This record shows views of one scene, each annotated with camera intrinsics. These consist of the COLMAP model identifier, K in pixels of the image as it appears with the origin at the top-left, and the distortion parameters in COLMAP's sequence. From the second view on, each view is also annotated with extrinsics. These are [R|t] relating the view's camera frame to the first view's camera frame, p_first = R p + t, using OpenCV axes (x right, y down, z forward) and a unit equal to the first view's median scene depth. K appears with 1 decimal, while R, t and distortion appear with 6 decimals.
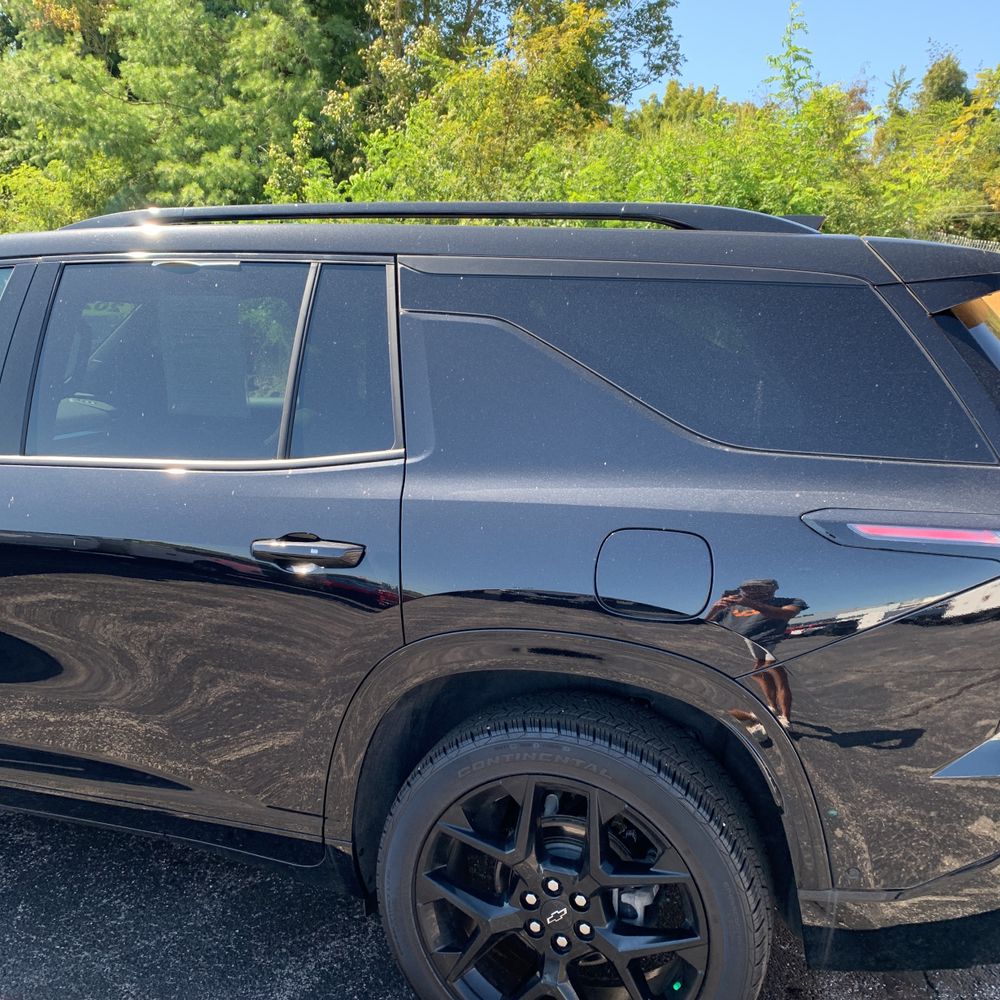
lens RADIAL K [[1032.8, 0, 487.0], [0, 1032.8, 509.4], [0, 0, 1]] dist [0.023690, -0.022953]
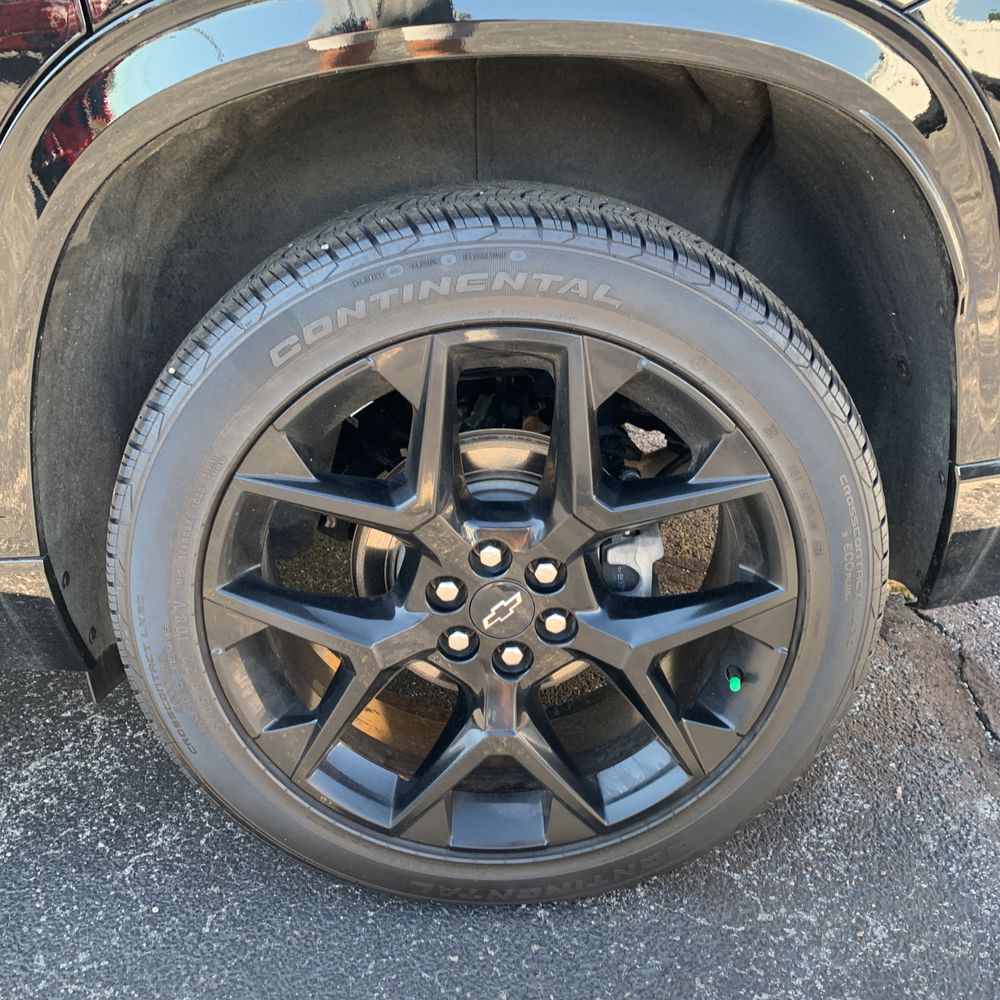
lens RADIAL K [[1008.0, 0, 512.2], [0, 1008.0, 499.3], [0, 0, 1]] dist [0.110943, -0.243620]
pose [[0.929523, -0.158958, 0.332746, -0.084529], [0.084723, 0.970243, 0.226827, 0.216759], [-0.358901, -0.182649, 0.915330, 0.528469]]
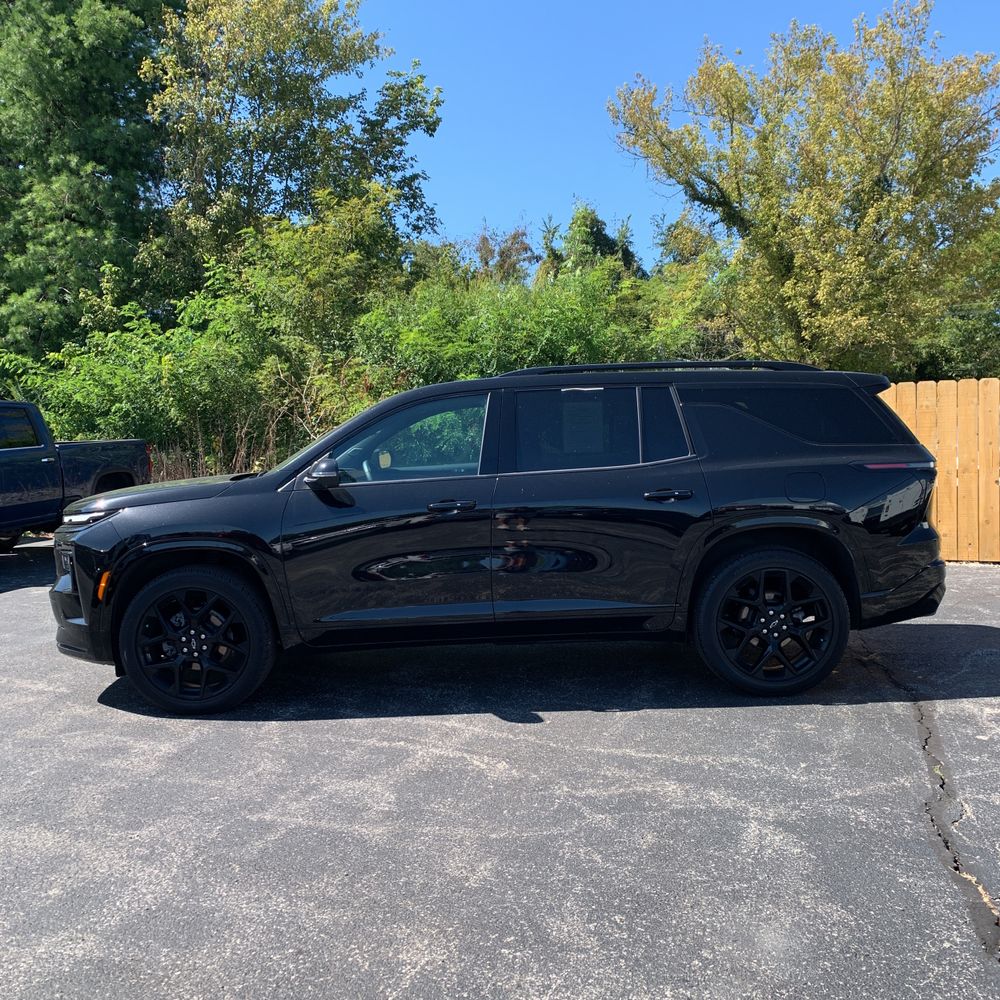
lens RADIAL K [[1028.5, 0, 500.0], [0, 1028.5, 500.0], [0, 0, 1]] dist [0.174646, -0.551750]
pose [[0.947347, -0.061080, 0.314328, -1.370411], [0.099094, 0.989373, -0.106403, 0.282252], [-0.304489, 0.131949, 0.943332, -1.298007]]
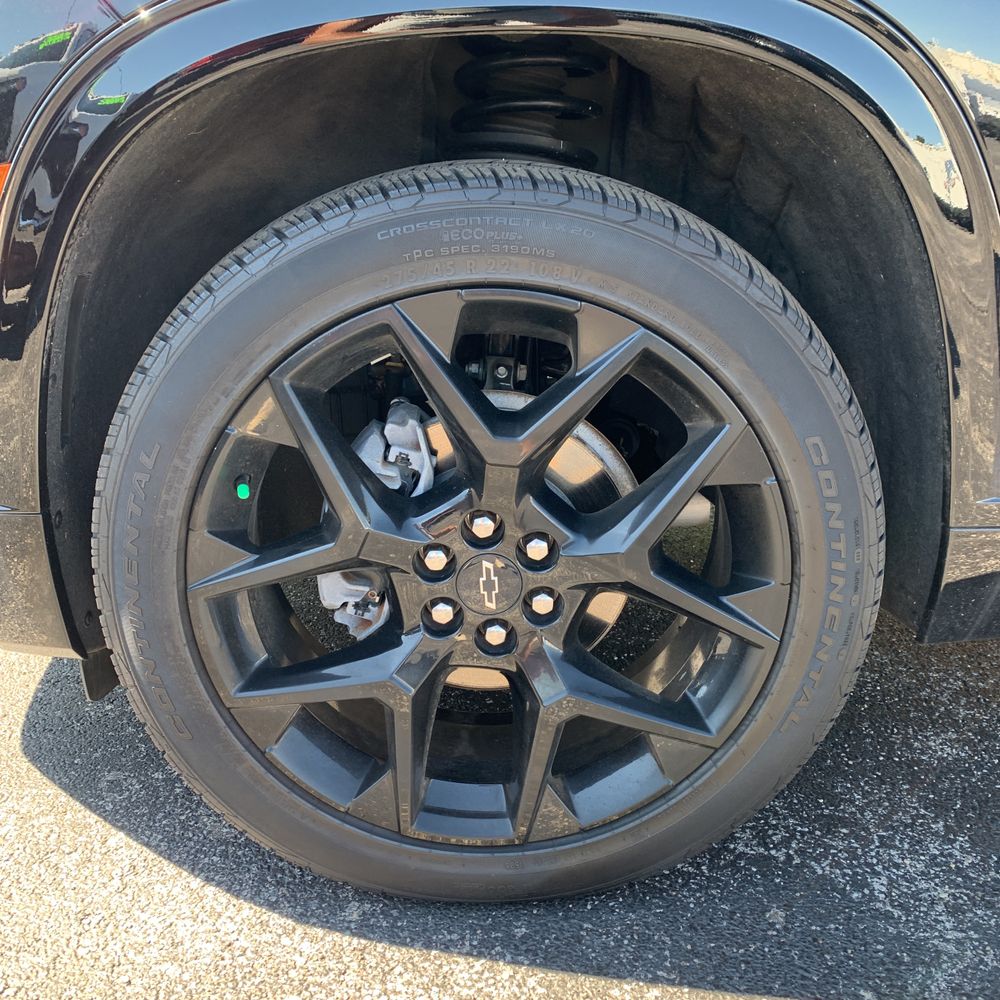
lens RADIAL K [[1012.1, 0, 500.0], [0, 1012.1, 500.0], [0, 0, 1]] dist [0.040879, -0.036026]
pose [[0.940080, -0.120175, 0.319074, -1.443620], [0.079641, 0.987334, 0.137222, 0.179199], [-0.331523, -0.103588, 0.937743, 0.986064]]
